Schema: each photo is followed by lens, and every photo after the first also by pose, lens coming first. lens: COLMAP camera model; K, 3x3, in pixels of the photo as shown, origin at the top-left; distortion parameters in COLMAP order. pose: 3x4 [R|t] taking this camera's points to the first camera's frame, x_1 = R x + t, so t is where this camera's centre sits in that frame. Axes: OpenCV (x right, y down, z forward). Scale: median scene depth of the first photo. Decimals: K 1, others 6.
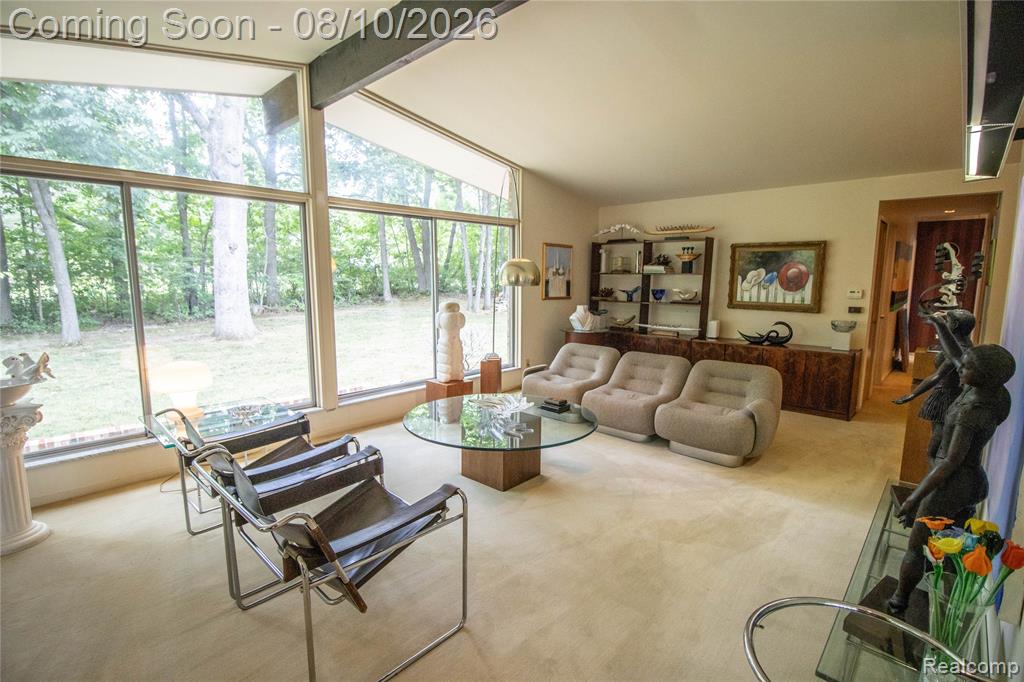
lens RADIAL K [[489.7, 0, 502.7], [0, 489.7, 346.5], [0, 0, 1]] dist [-0.006467, -0.003579]
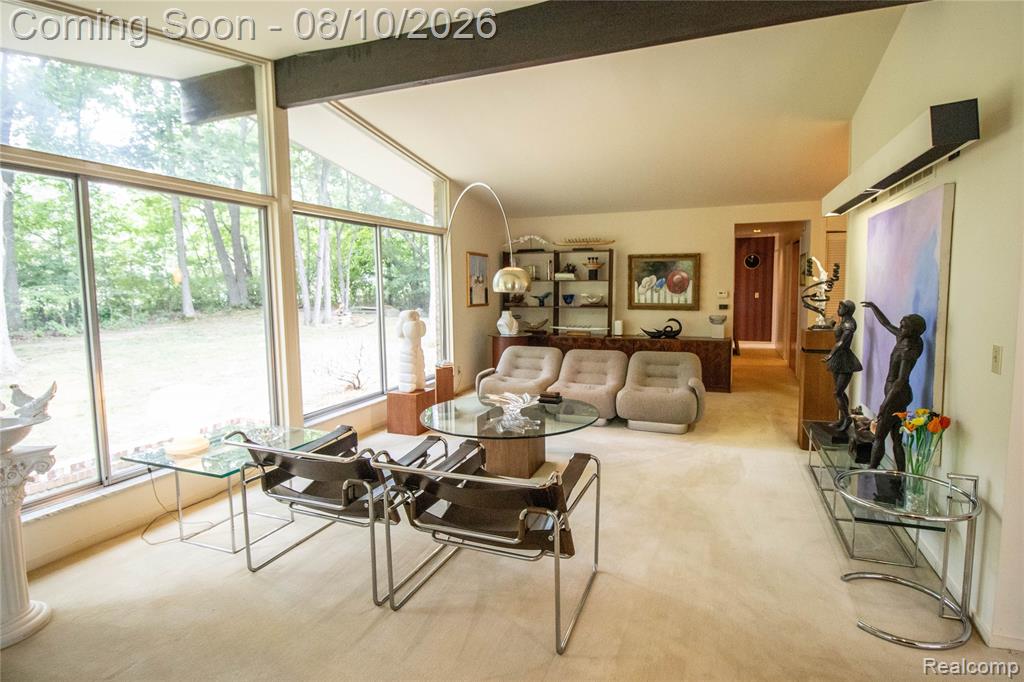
lens RADIAL K [[534.5, 0, 519.2], [0, 534.5, 336.2], [0, 0, 1]] dist [-0.004549, -0.002819]
pose [[0.915731, -0.049865, 0.398686, -0.311076], [0.068458, 0.997124, -0.032526, 0.010252], [-0.395917, 0.057079, 0.916510, -0.069450]]
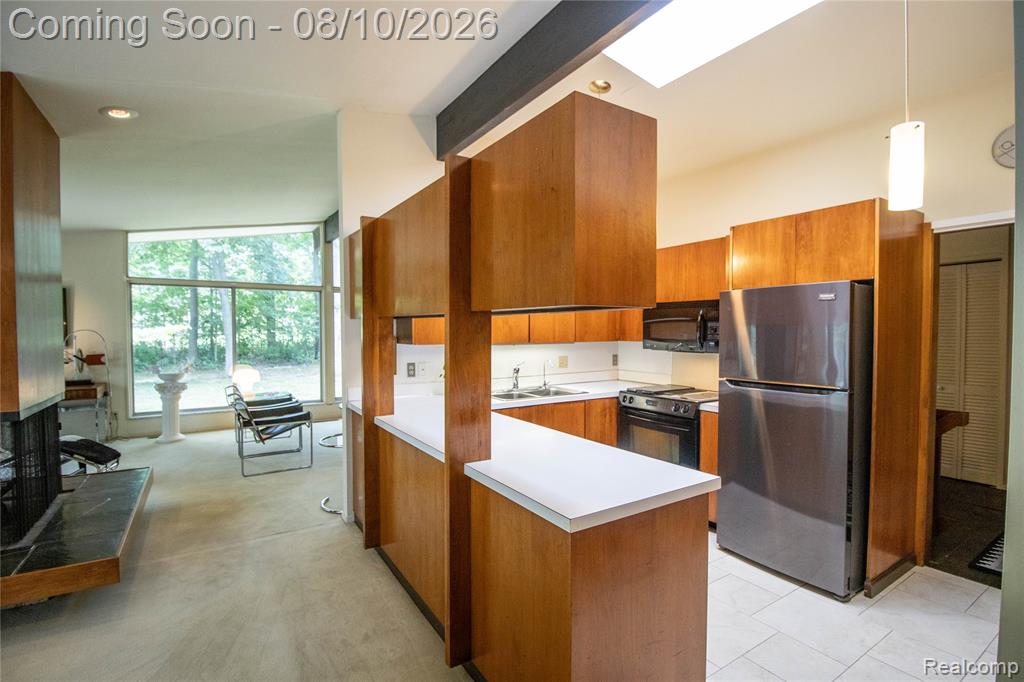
lens RADIAL K [[489.7, 0, 515.3], [0, 489.7, 340.7], [0, 0, 1]] dist [-0.006467, -0.003579]
pose [[0.975483, 0.003890, -0.220040, 0.606910], [-0.029406, 0.993182, -0.112807, 0.071796], [0.218101, 0.116512, 0.968946, -0.526896]]
